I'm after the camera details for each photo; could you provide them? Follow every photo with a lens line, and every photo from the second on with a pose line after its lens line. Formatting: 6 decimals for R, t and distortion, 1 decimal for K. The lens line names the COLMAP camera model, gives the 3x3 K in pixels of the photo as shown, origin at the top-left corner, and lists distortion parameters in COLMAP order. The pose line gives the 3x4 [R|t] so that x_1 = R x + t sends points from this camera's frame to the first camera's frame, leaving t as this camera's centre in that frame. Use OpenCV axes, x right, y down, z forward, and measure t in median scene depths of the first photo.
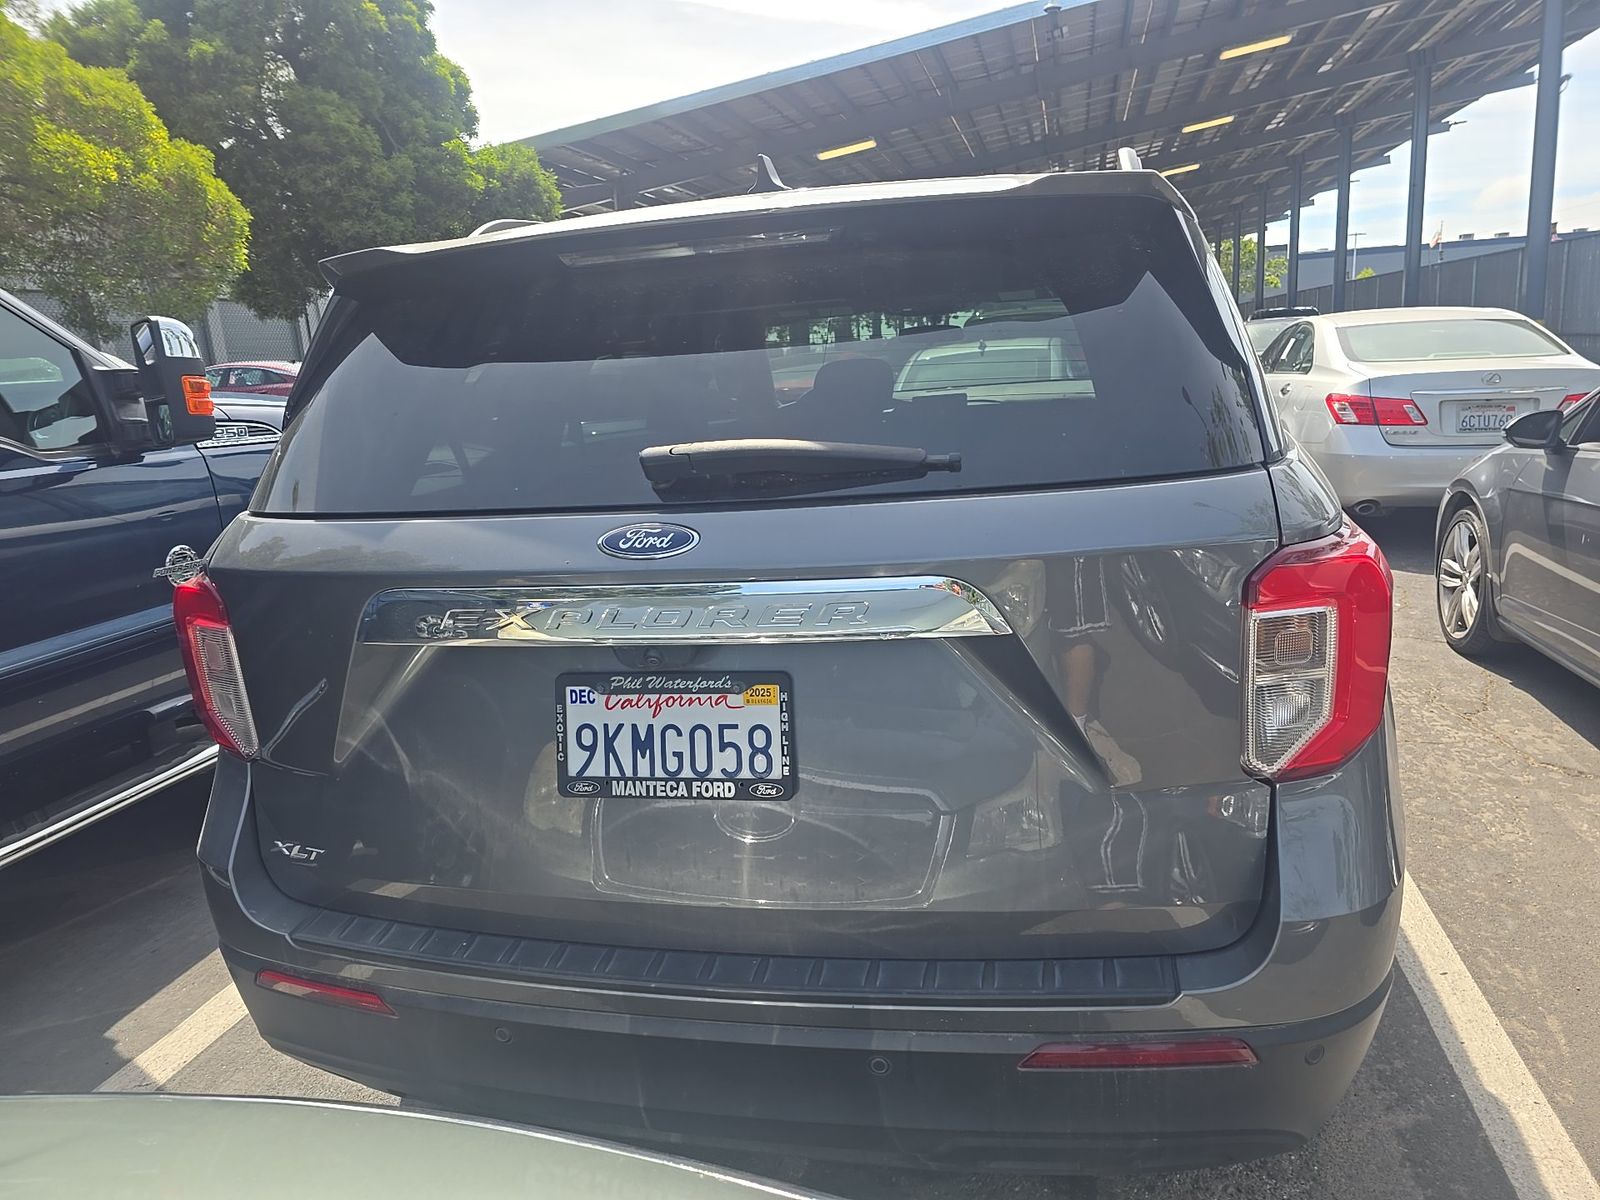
lens RADIAL K [[1169.6, 0, 800.0], [0, 1169.6, 600.0], [0, 0, 1]] dist [0.073764, -0.064769]
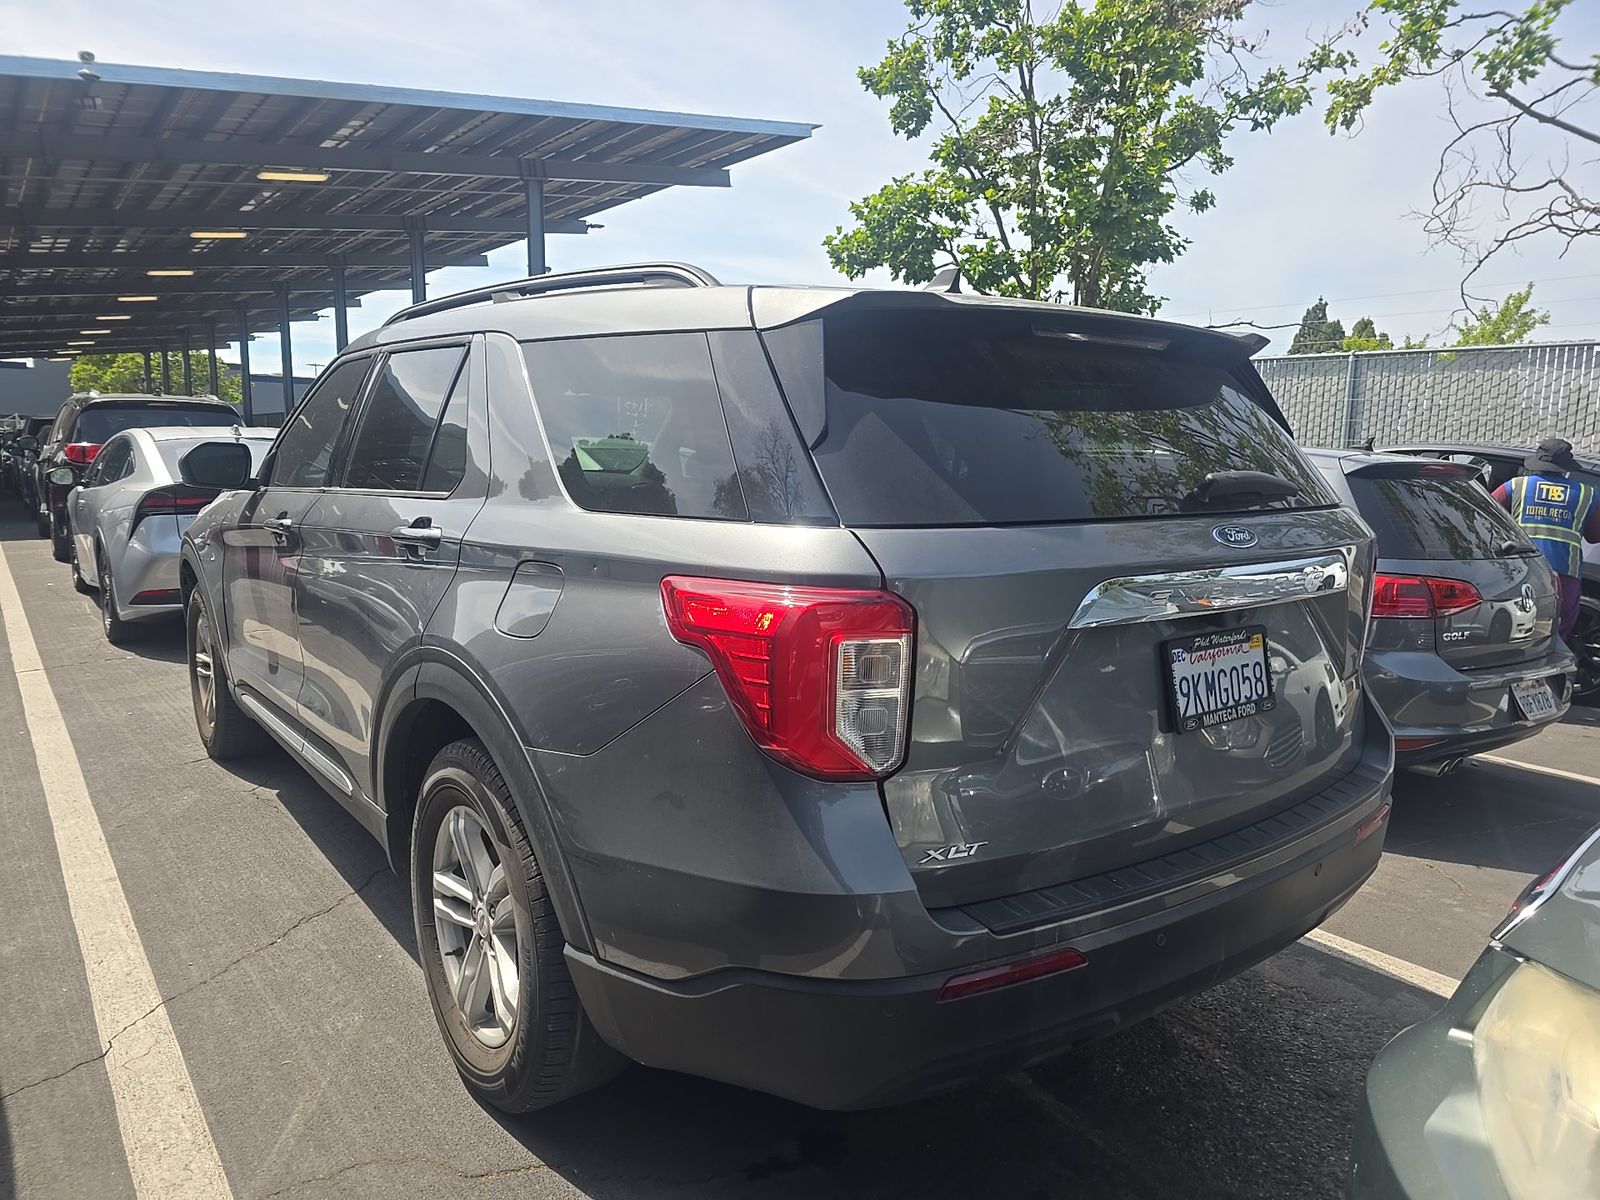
lens RADIAL K [[1107.9, 0, 800.0], [0, 1107.9, 600.0], [0, 0, 1]] dist [0.105675, -0.130495]
pose [[0.603257, -0.031250, 0.796935, -0.227265], [0.107748, 0.993264, -0.042613, 0.004125], [-0.790235, 0.111575, 0.602560, 0.089160]]
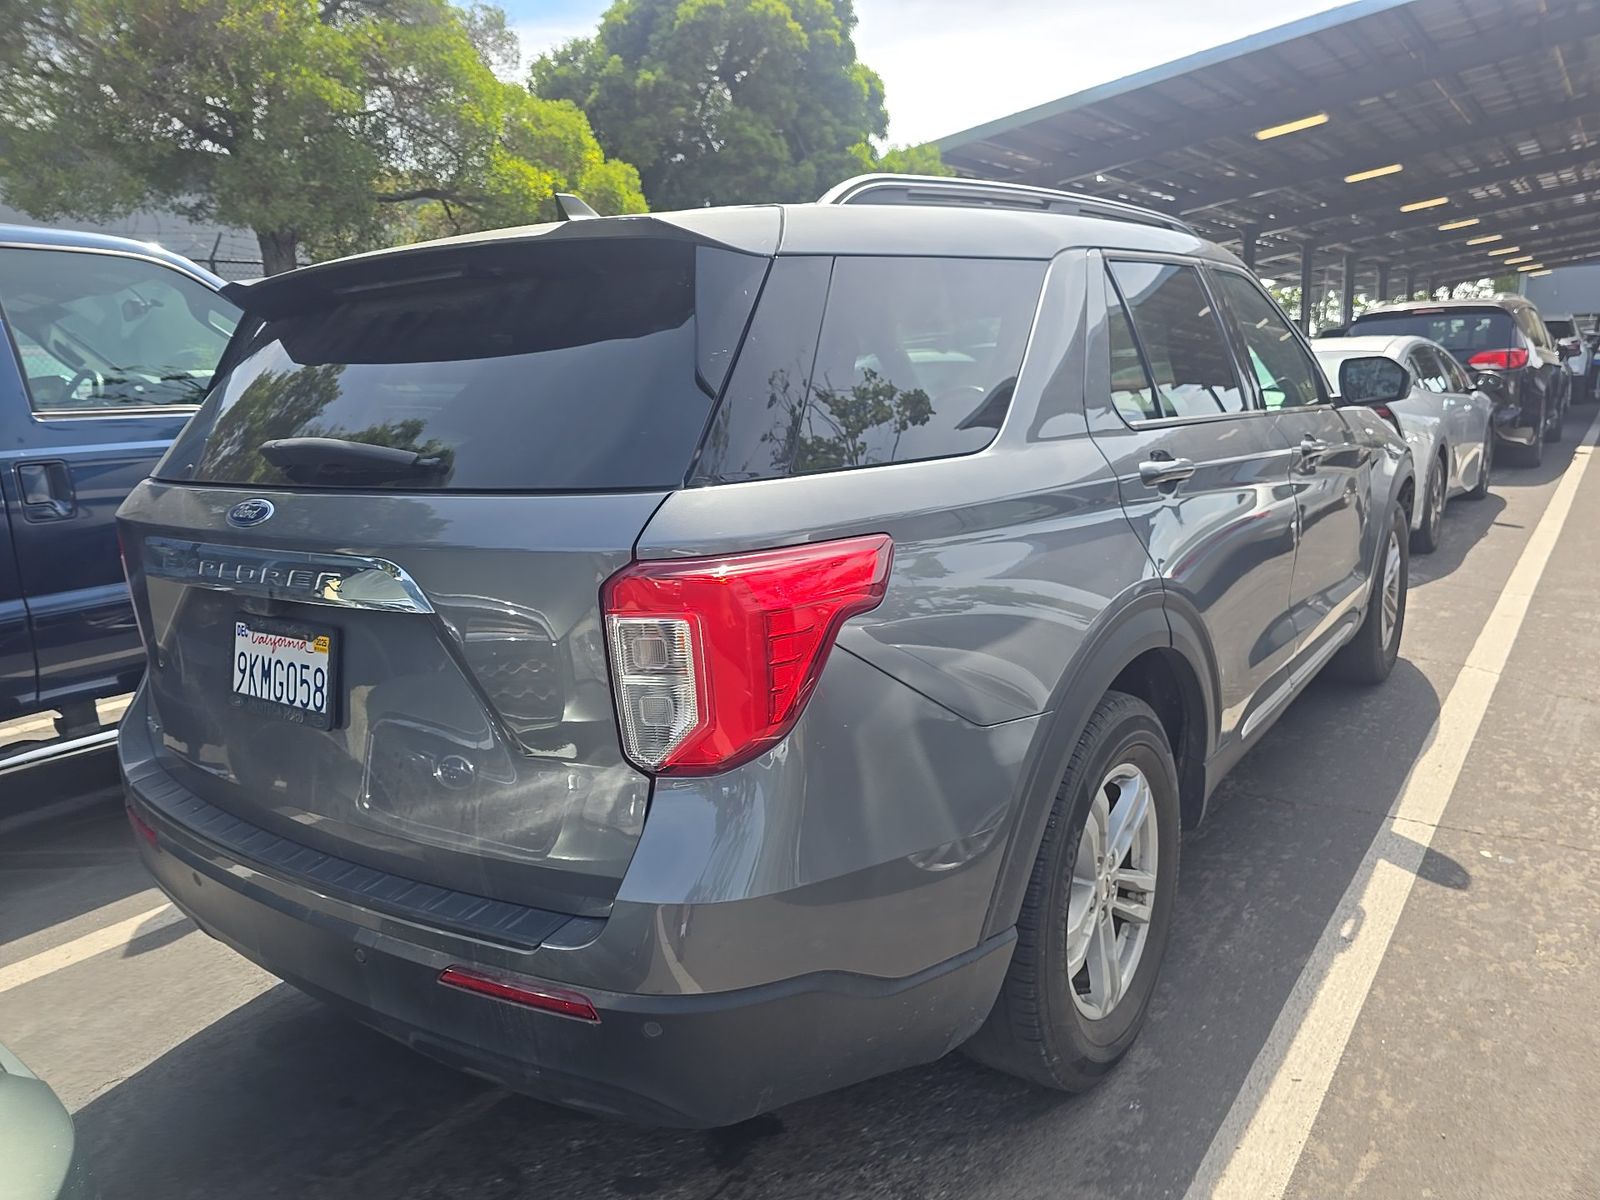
lens RADIAL K [[1169.6, 0, 800.0], [0, 1169.6, 600.0], [0, 0, 1]] dist [0.073764, -0.064769]
pose [[0.914545, 0.104093, -0.390862, 0.137222], [-0.100266, 0.994501, 0.030249, -0.008097], [0.391861, 0.011526, 0.919952, 0.007110]]
